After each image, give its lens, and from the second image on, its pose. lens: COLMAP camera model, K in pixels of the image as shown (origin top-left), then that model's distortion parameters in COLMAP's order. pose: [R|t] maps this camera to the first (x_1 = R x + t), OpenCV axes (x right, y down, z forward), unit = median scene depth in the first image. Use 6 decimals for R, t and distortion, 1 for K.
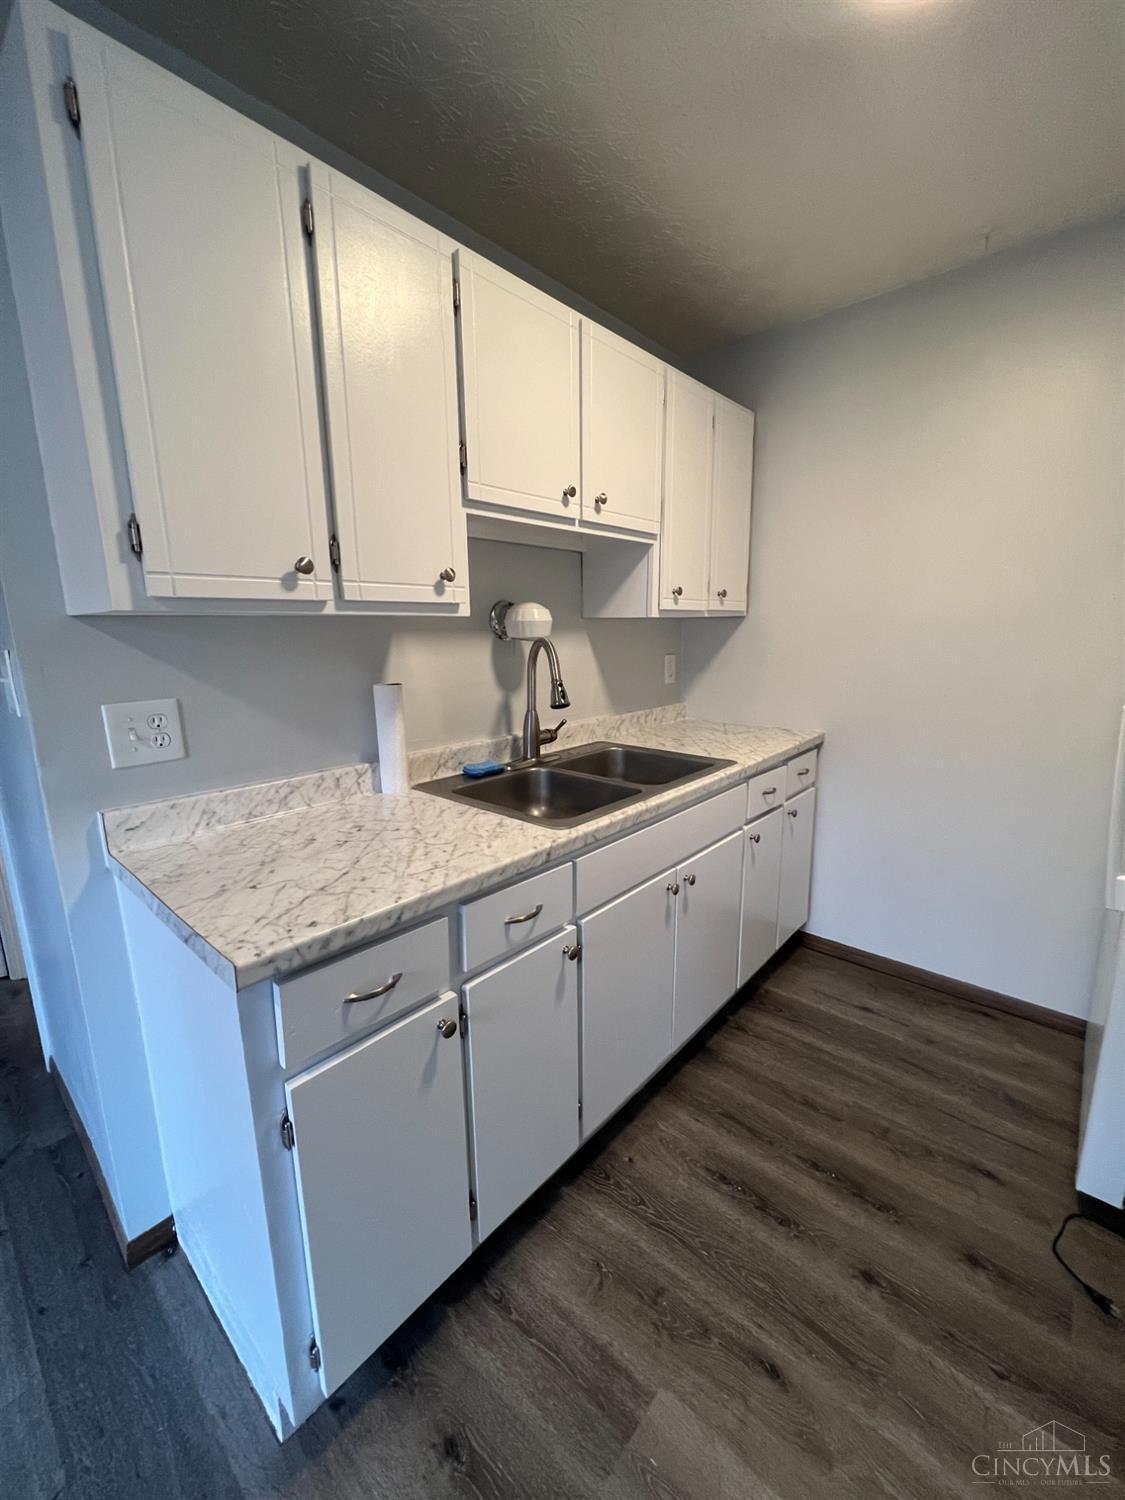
lens RADIAL K [[602.6, 0, 566.9], [0, 602.6, 748.7], [0, 0, 1]] dist [-0.003540, -0.000538]
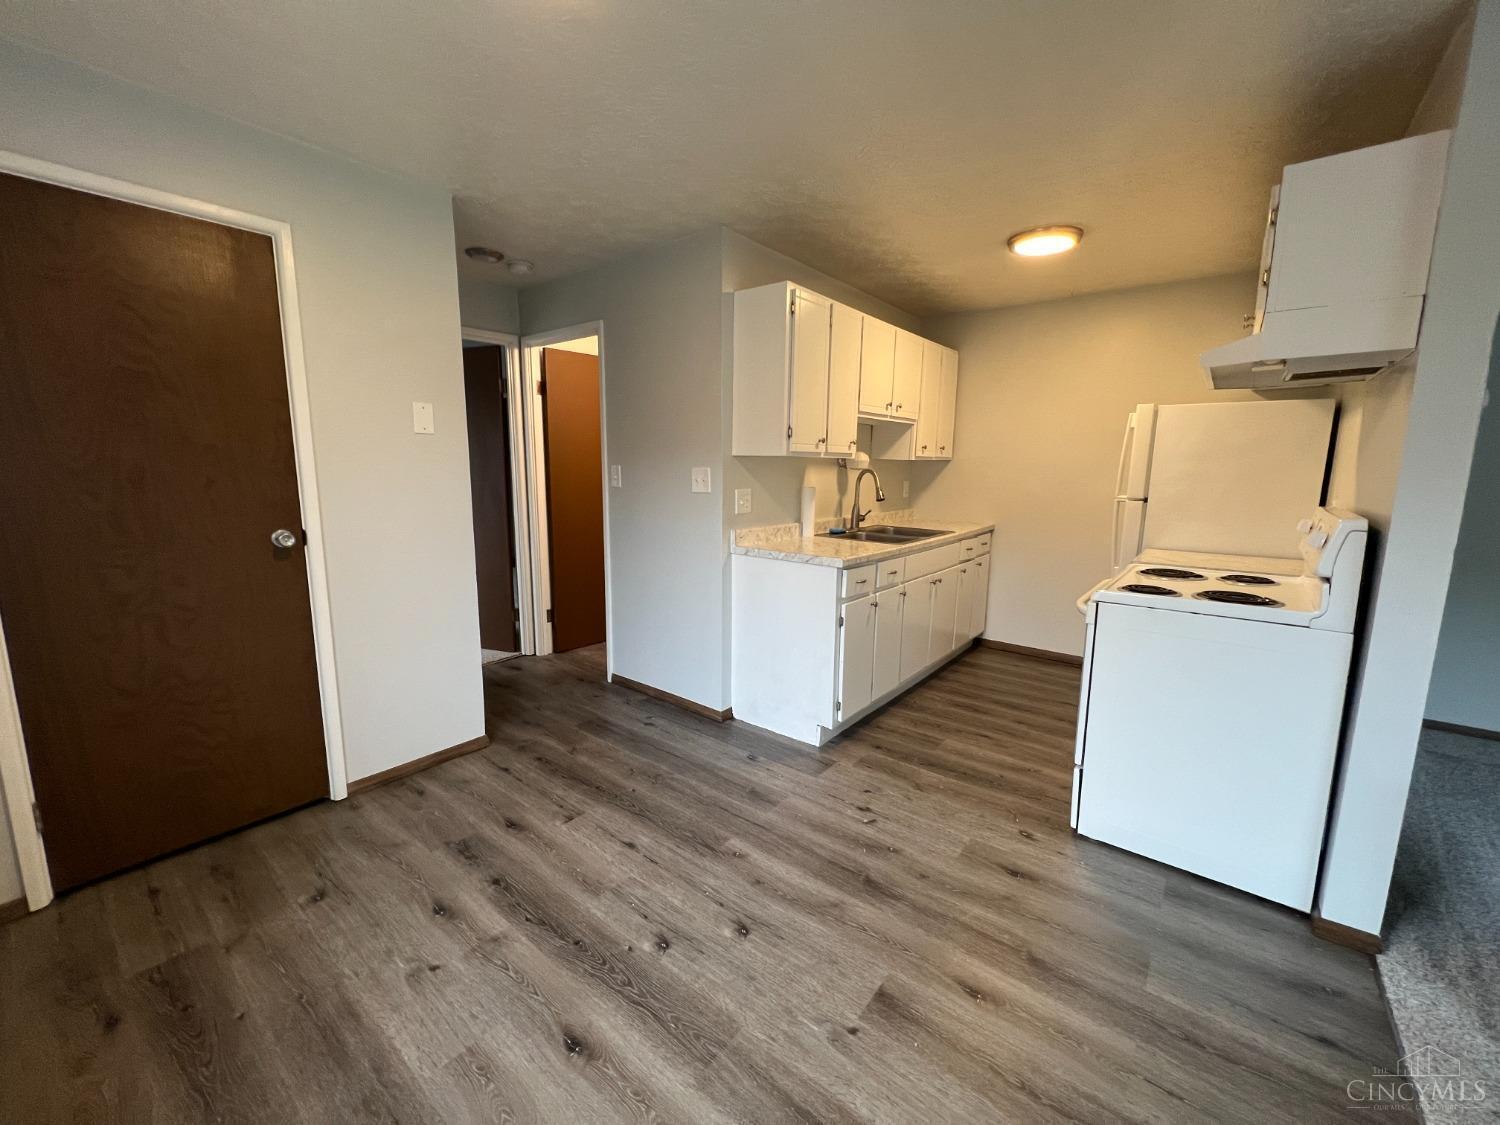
lens RADIAL K [[602.6, 0, 744.8], [0, 602.6, 562.5], [0, 0, 1]] dist [-0.003540, -0.000538]
pose [[0.998706, 0.019273, 0.047066, -0.555101], [-0.017708, 0.999283, -0.033460, 0.218699], [-0.047677, 0.032583, 0.998331, -1.057516]]
